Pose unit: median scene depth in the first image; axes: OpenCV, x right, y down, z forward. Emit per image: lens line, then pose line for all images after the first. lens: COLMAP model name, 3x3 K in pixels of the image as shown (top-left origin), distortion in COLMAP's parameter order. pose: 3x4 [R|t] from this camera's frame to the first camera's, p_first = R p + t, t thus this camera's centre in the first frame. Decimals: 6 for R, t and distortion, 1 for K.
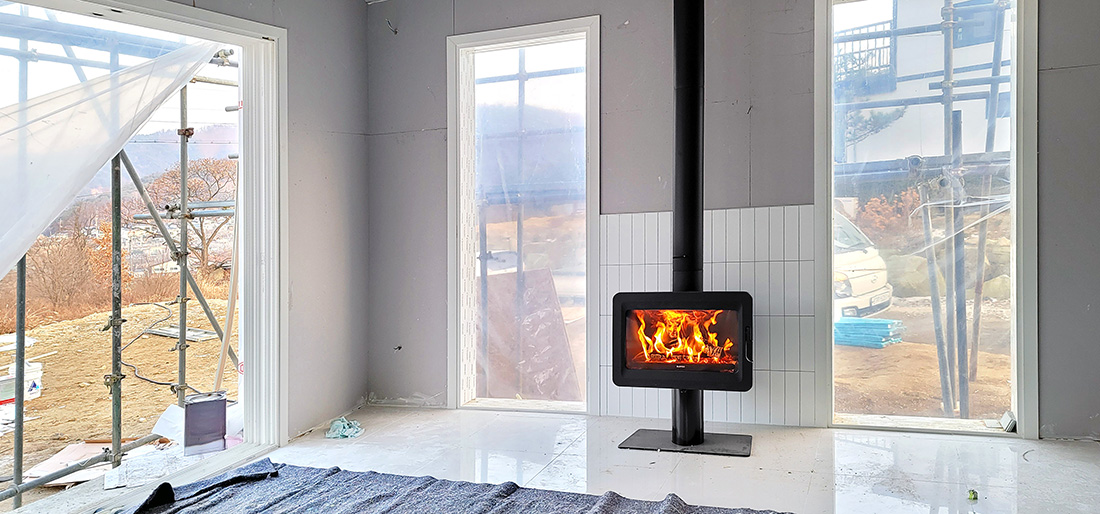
lens RADIAL K [[716.9, 0, 535.2], [0, 716.9, 256.1], [0, 0, 1]] dist [0.047792, -0.003819]
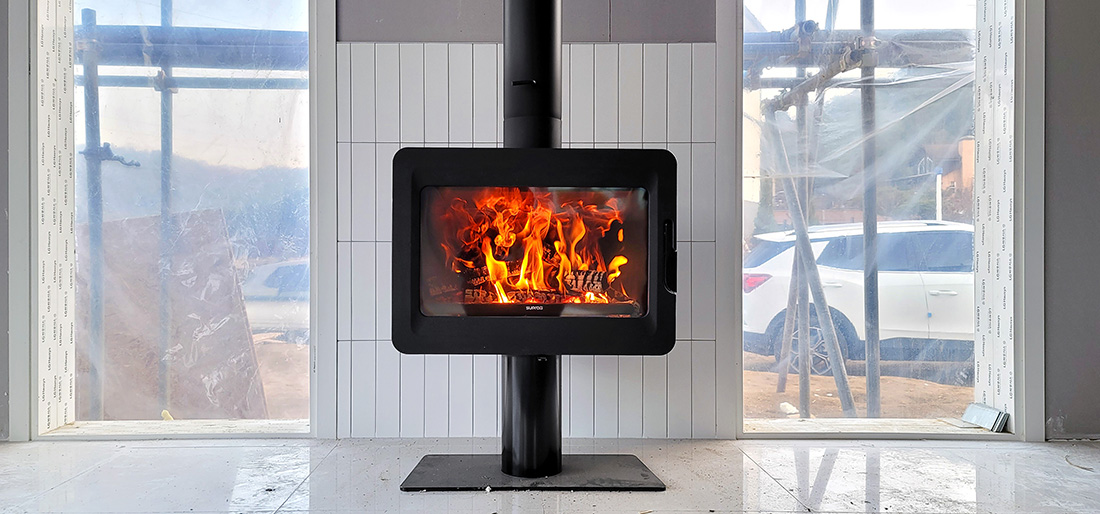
lens RADIAL K [[783.9, 0, 527.8], [0, 783.9, 272.8], [0, 0, 1]] dist [0.060833, -0.003255]
pose [[0.932763, 0.050413, 0.356947, 0.012633], [-0.035461, 0.998202, -0.048316, 0.128905], [-0.358742, 0.032409, 0.932874, 0.425986]]
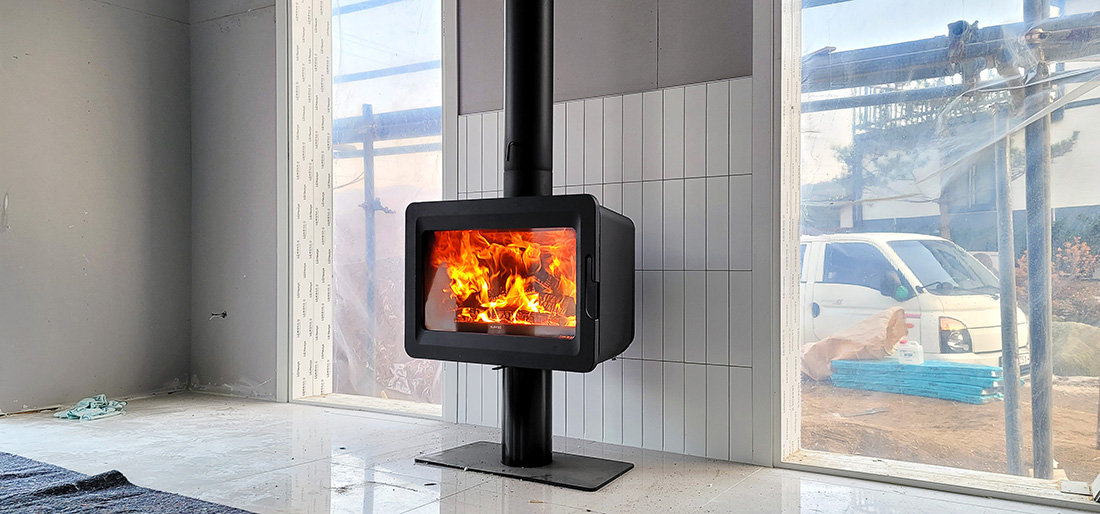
lens RADIAL K [[750.9, 0, 538.1], [0, 750.9, 281.3], [0, 0, 1]] dist [0.066094, -0.004381]
pose [[0.986542, 0.067972, -0.148708, 0.270367], [-0.073410, 0.996808, -0.031385, 0.110853], [0.146100, 0.041879, 0.988383, 0.330244]]
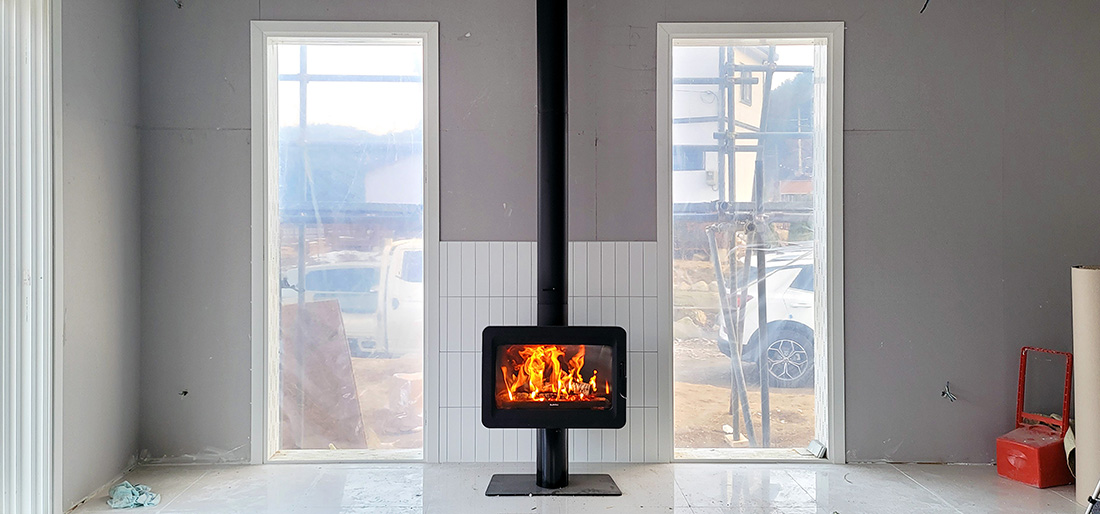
lens RADIAL K [[783.9, 0, 517.9], [0, 783.9, 283.1], [0, 0, 1]] dist [0.060833, -0.003255]
pose [[0.941524, 0.030315, 0.335580, -0.158220], [-0.027073, 0.999531, -0.014336, 0.007359], [-0.335857, 0.004413, 0.941903, 0.031955]]
